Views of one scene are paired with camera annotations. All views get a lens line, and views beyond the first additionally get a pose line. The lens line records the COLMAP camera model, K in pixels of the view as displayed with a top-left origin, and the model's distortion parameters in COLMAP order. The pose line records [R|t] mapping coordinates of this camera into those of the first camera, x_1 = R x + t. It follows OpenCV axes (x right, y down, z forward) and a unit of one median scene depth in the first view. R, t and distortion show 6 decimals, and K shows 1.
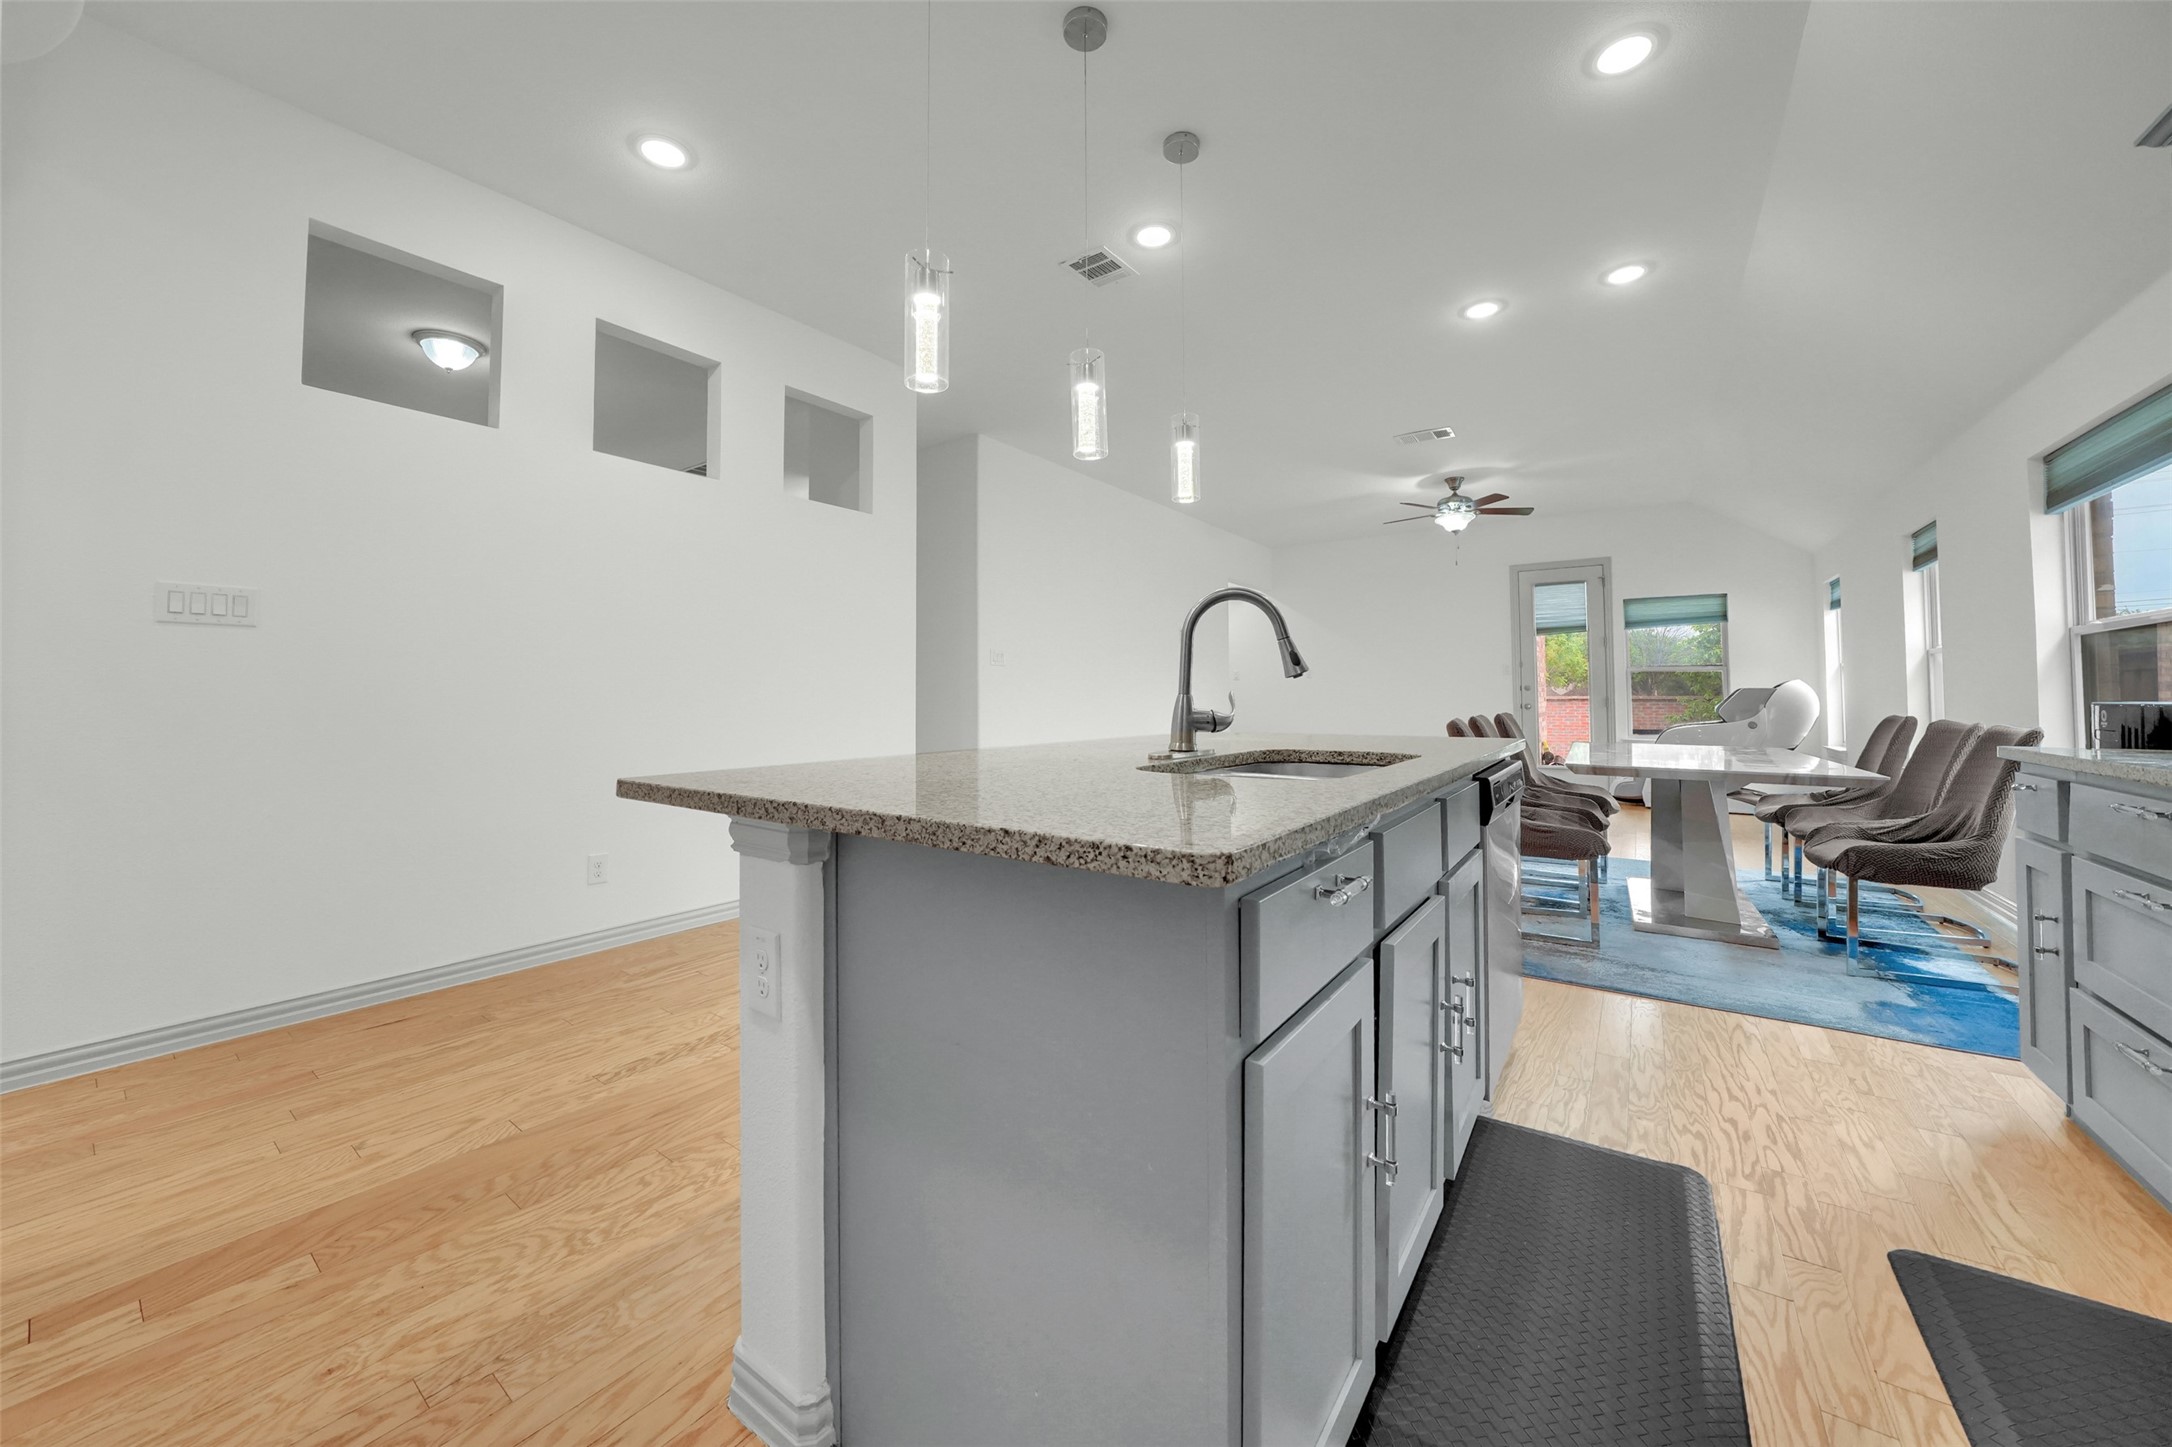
lens RADIAL K [[780.9, 0, 1083.5], [0, 780.9, 665.0], [0, 0, 1]] dist [-0.026896, 0.003285]
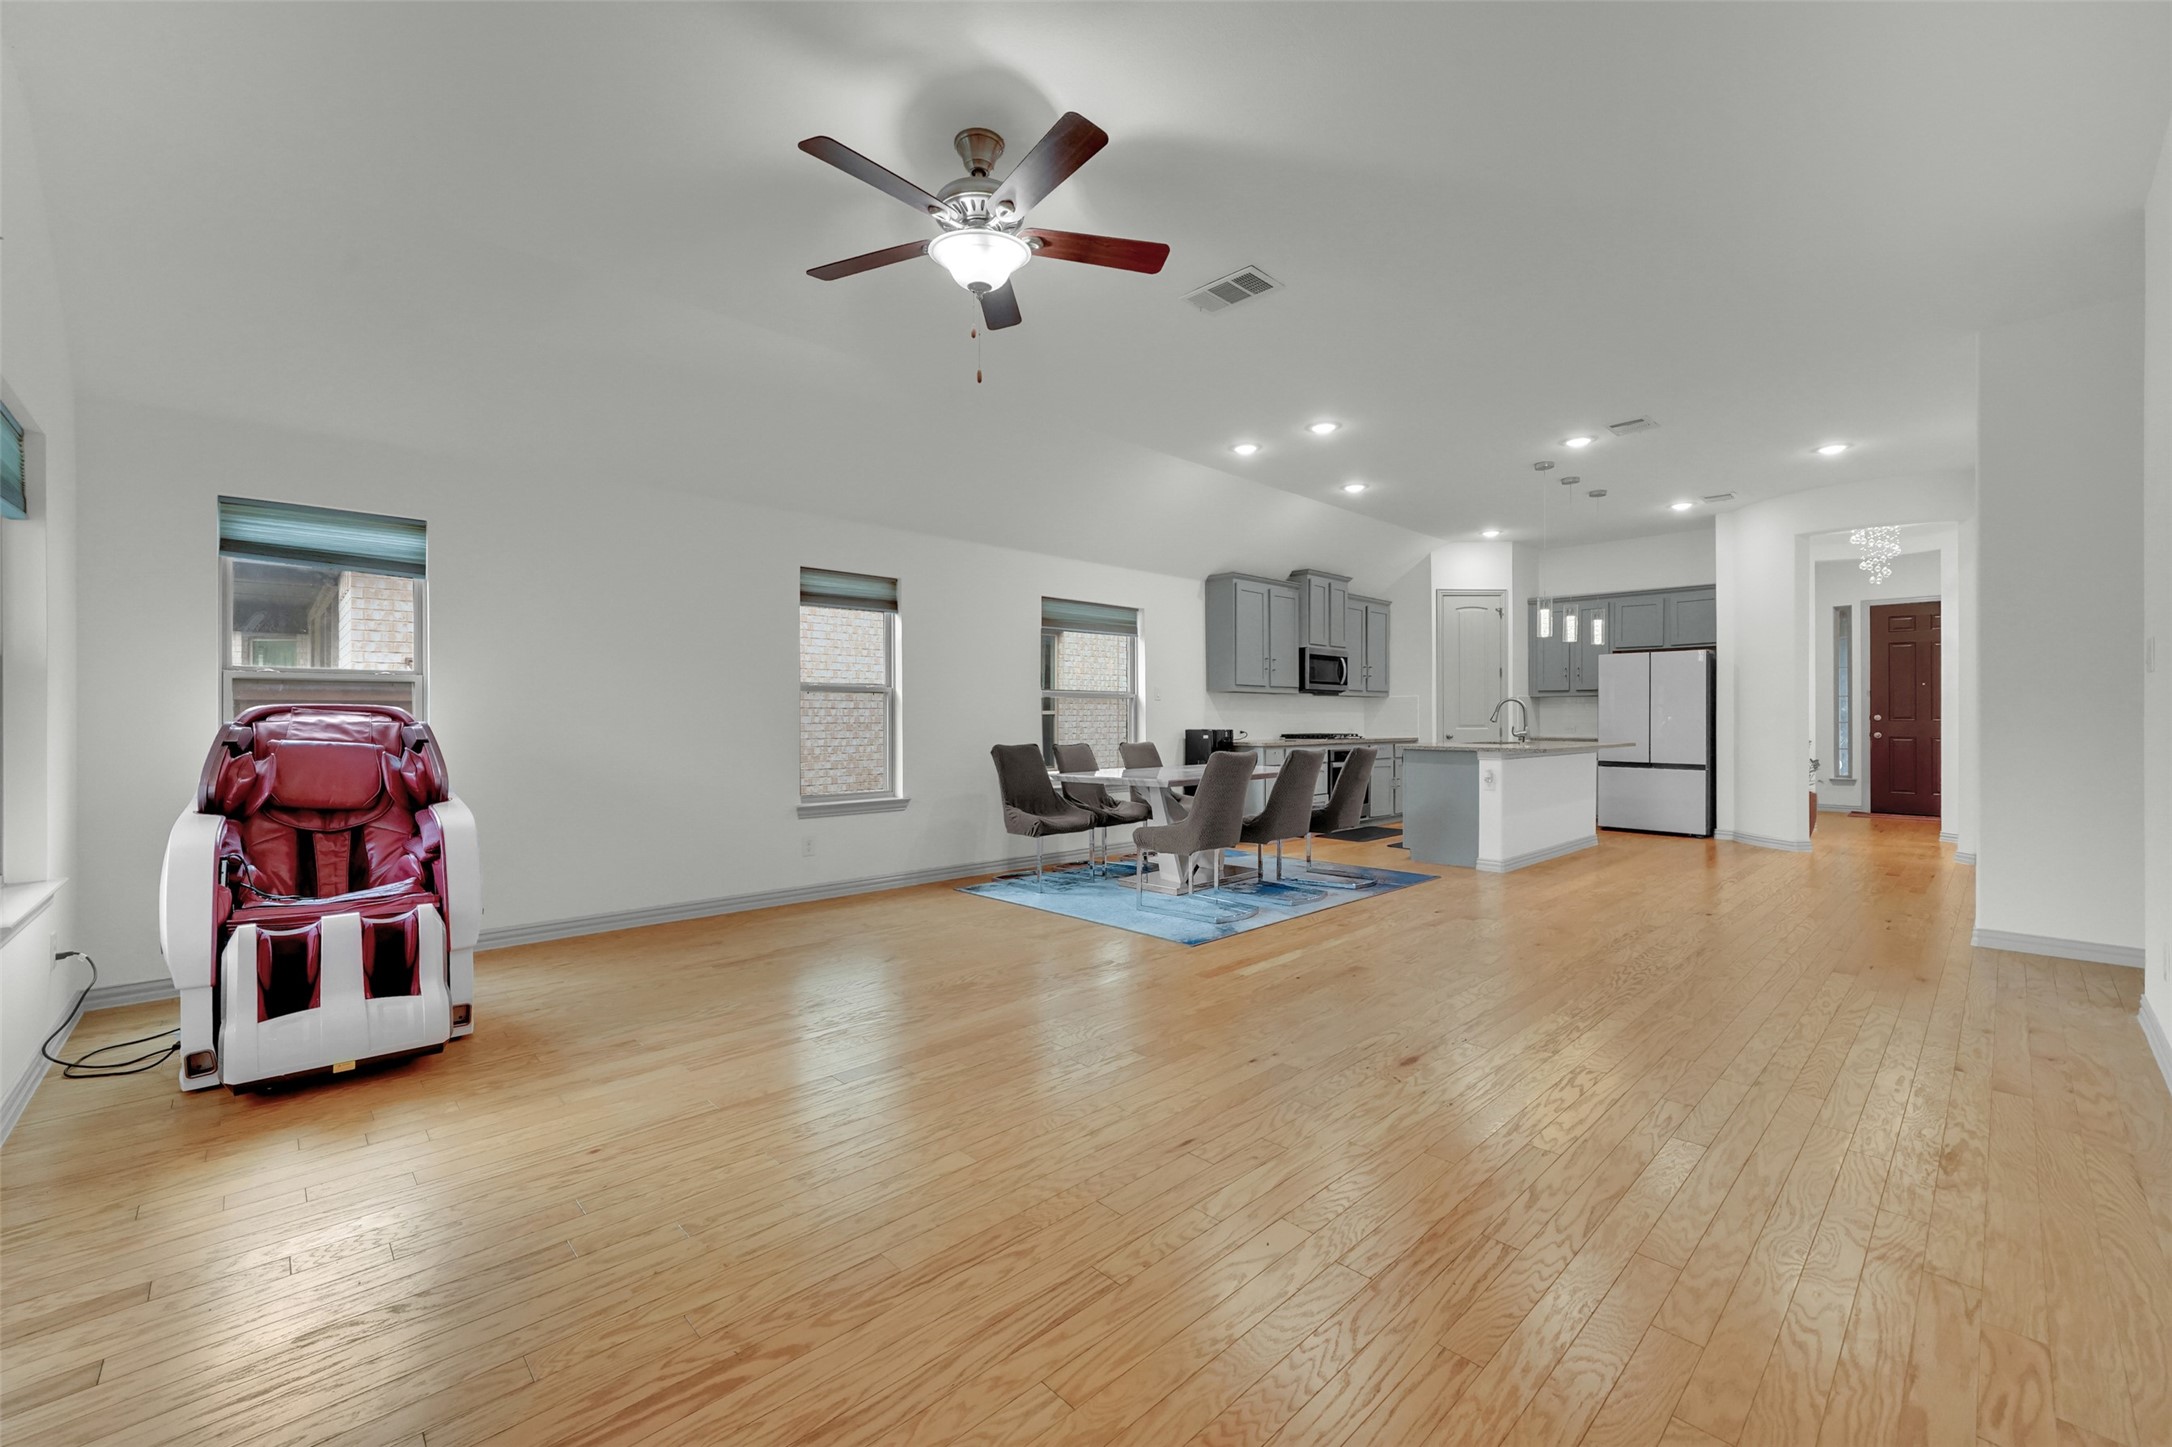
lens RADIAL K [[880.9, 0, 1066.5], [0, 880.9, 716.3], [0, 0, 1]] dist [-0.002344, -0.000209]
pose [[-0.979392, 0.004570, 0.201919, 0.787693], [-0.004338, 0.999037, -0.043653, 0.102123], [-0.201924, -0.043629, -0.978429, 3.056483]]
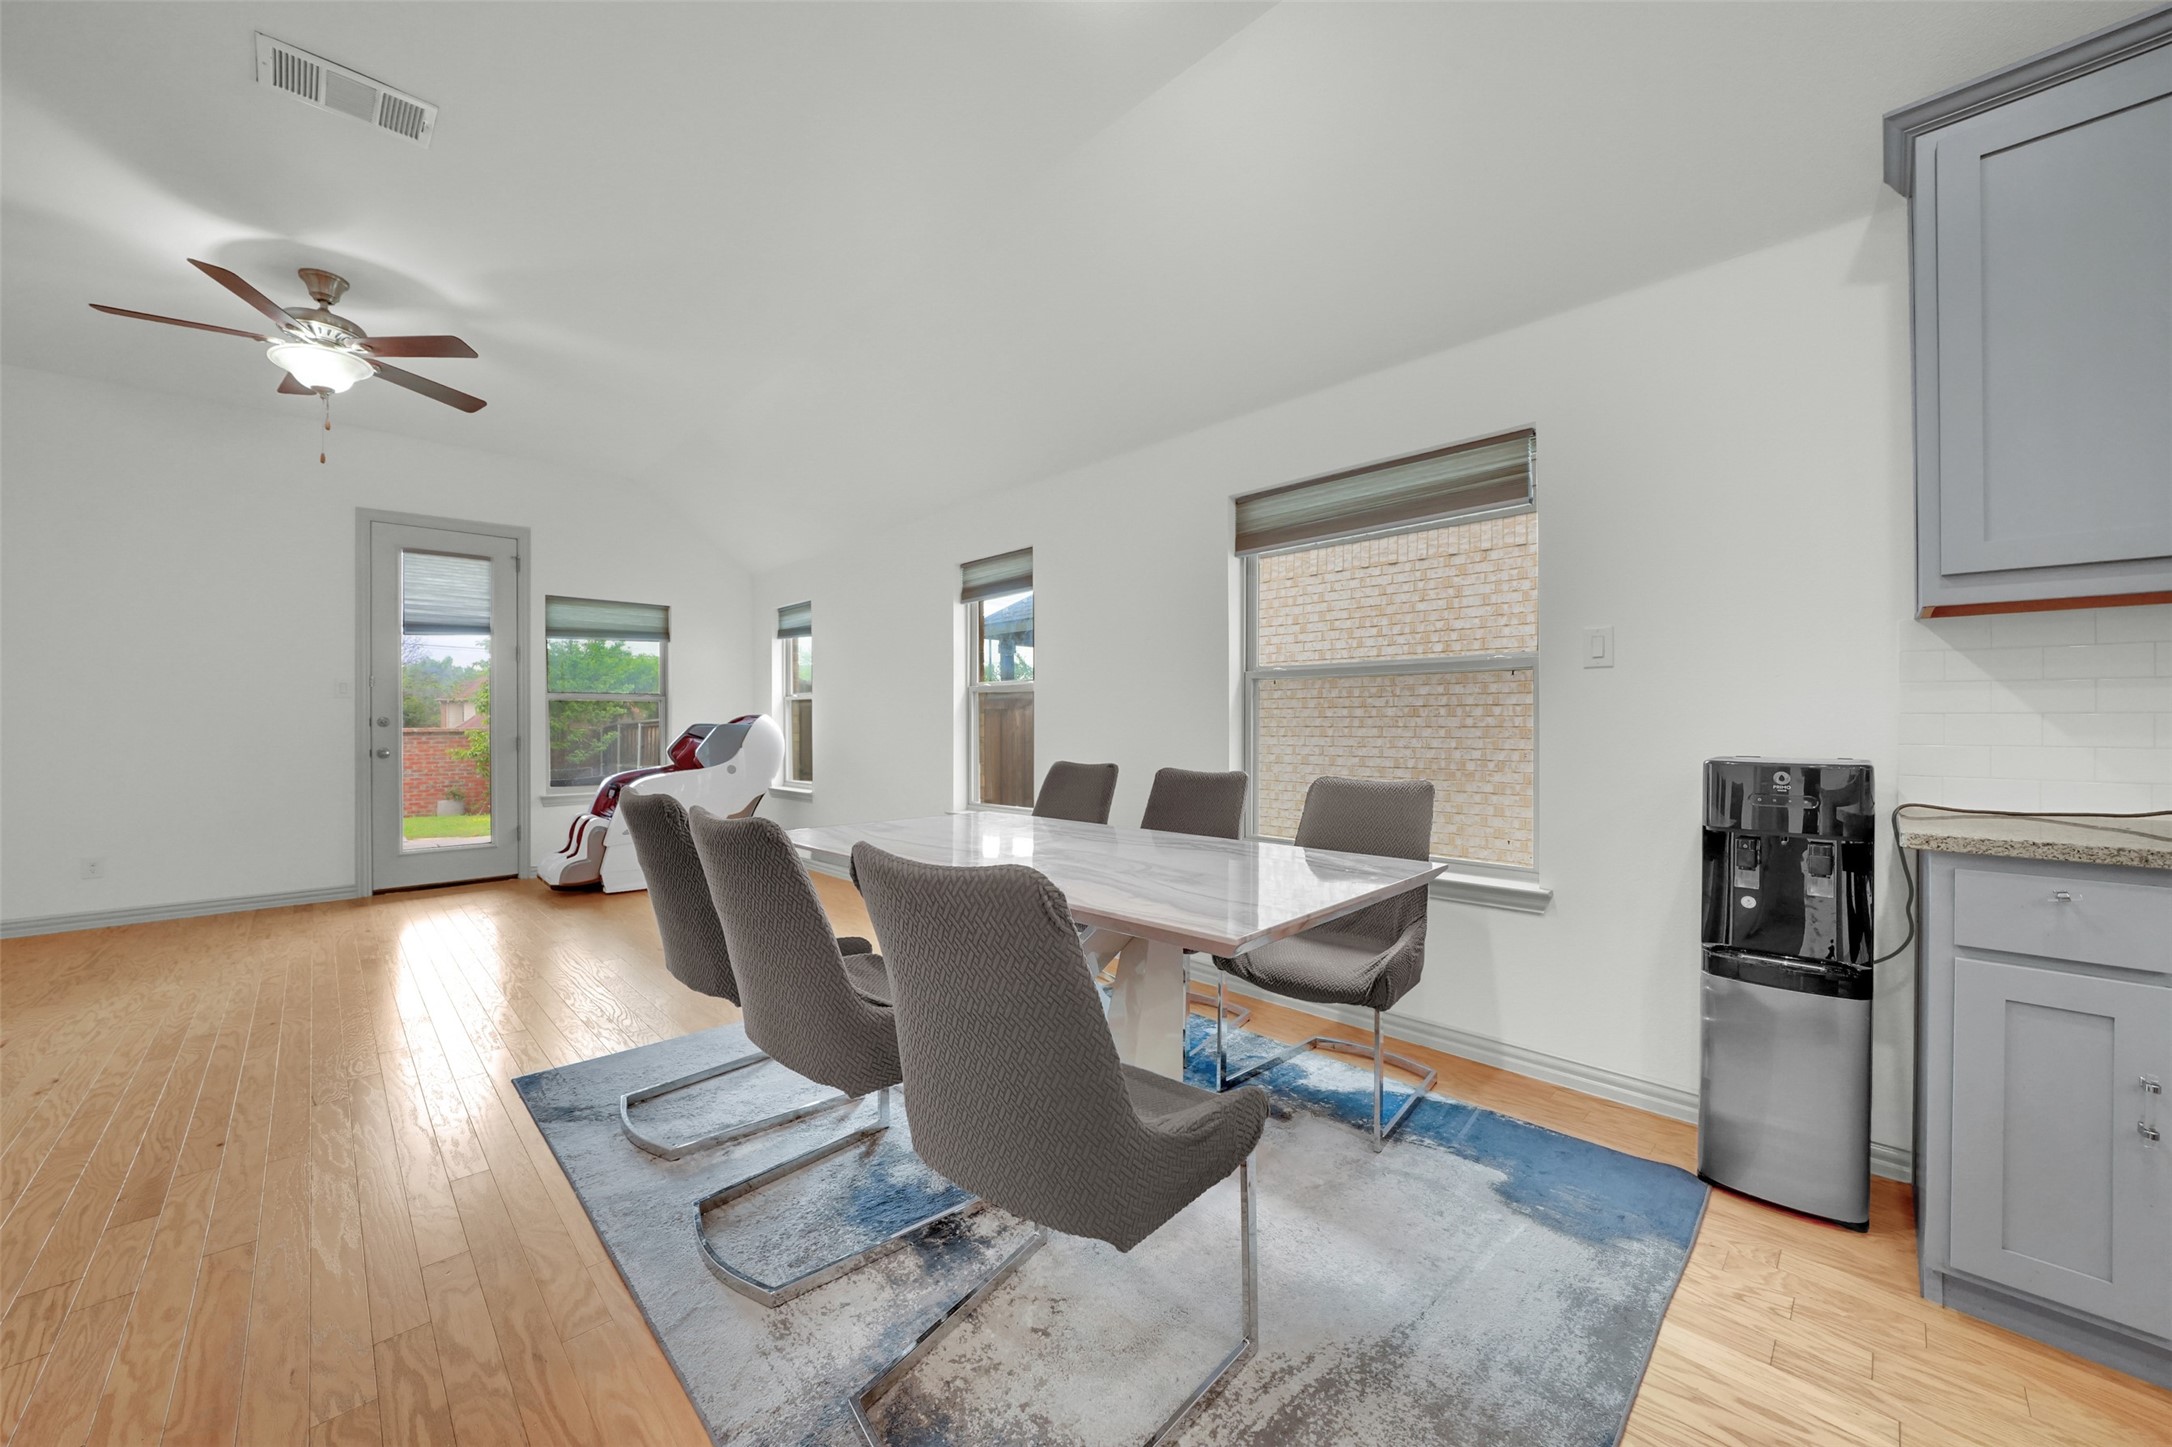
lens RADIAL K [[802.0, 0, 1075.6], [0, 802.0, 719.4], [0, 0, 1]] dist [-0.019146, 0.003707]
pose [[0.180320, 0.004096, 0.983599, 0.206483], [-0.038624, 0.999250, 0.002920, 0.017444], [-0.982849, -0.038517, 0.180343, 1.010345]]
